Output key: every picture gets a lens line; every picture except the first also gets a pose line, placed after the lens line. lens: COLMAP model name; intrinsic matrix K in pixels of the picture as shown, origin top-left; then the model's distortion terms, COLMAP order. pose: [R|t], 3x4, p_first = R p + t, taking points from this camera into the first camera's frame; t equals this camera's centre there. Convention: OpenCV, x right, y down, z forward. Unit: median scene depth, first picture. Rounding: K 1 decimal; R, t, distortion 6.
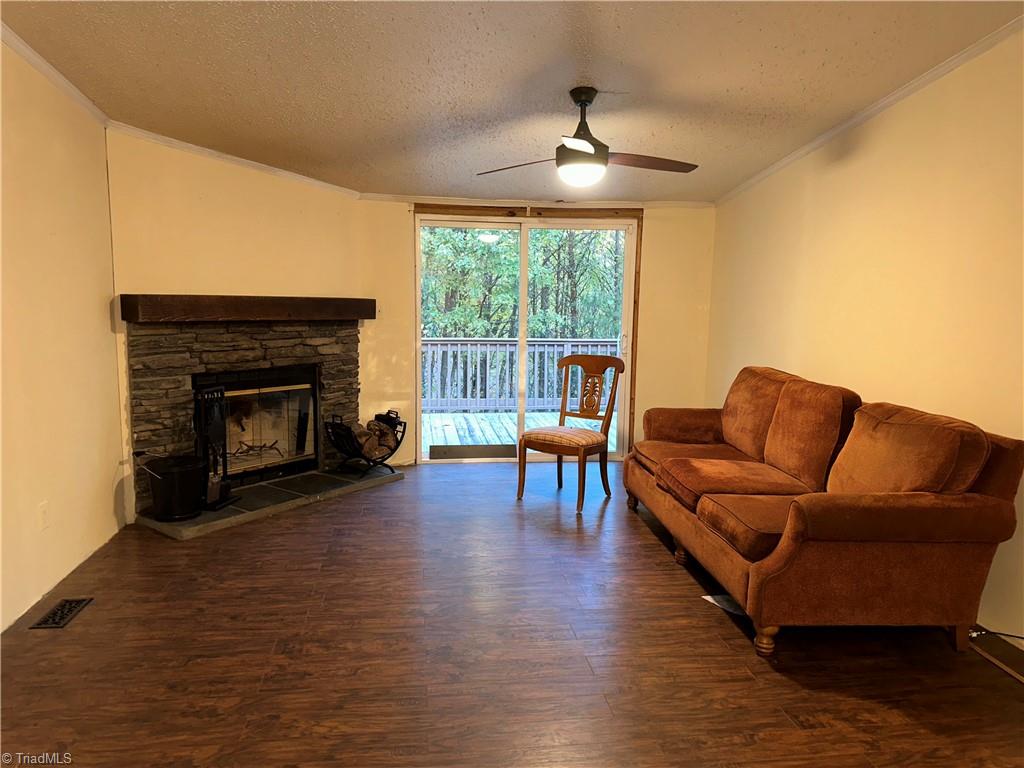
lens RADIAL K [[725.9, 0, 512.0], [0, 725.9, 384.0], [0, 0, 1]] dist [0.043789, -0.061588]
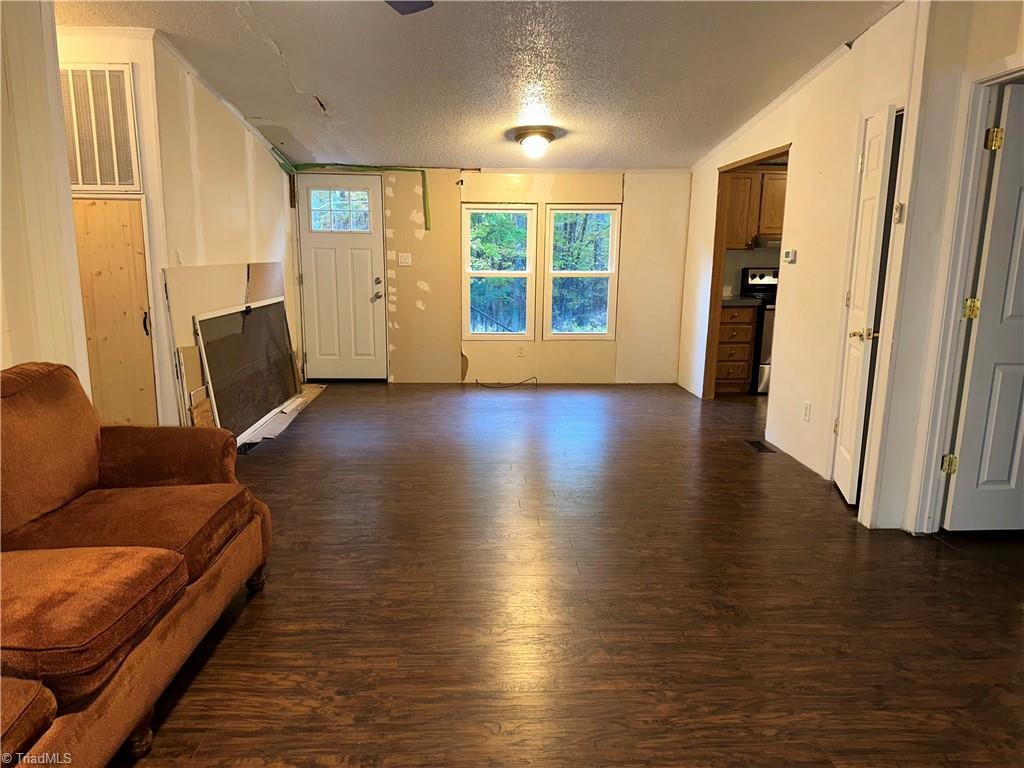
lens RADIAL K [[703.4, 0, 512.0], [0, 703.4, 384.0], [0, 0, 1]] dist [0.054759, -0.047368]
pose [[-0.996100, -0.039642, 0.078824, -0.073533], [-0.012910, 0.949249, 0.314259, -0.206751], [-0.087281, 0.312016, -0.946059, 1.728840]]
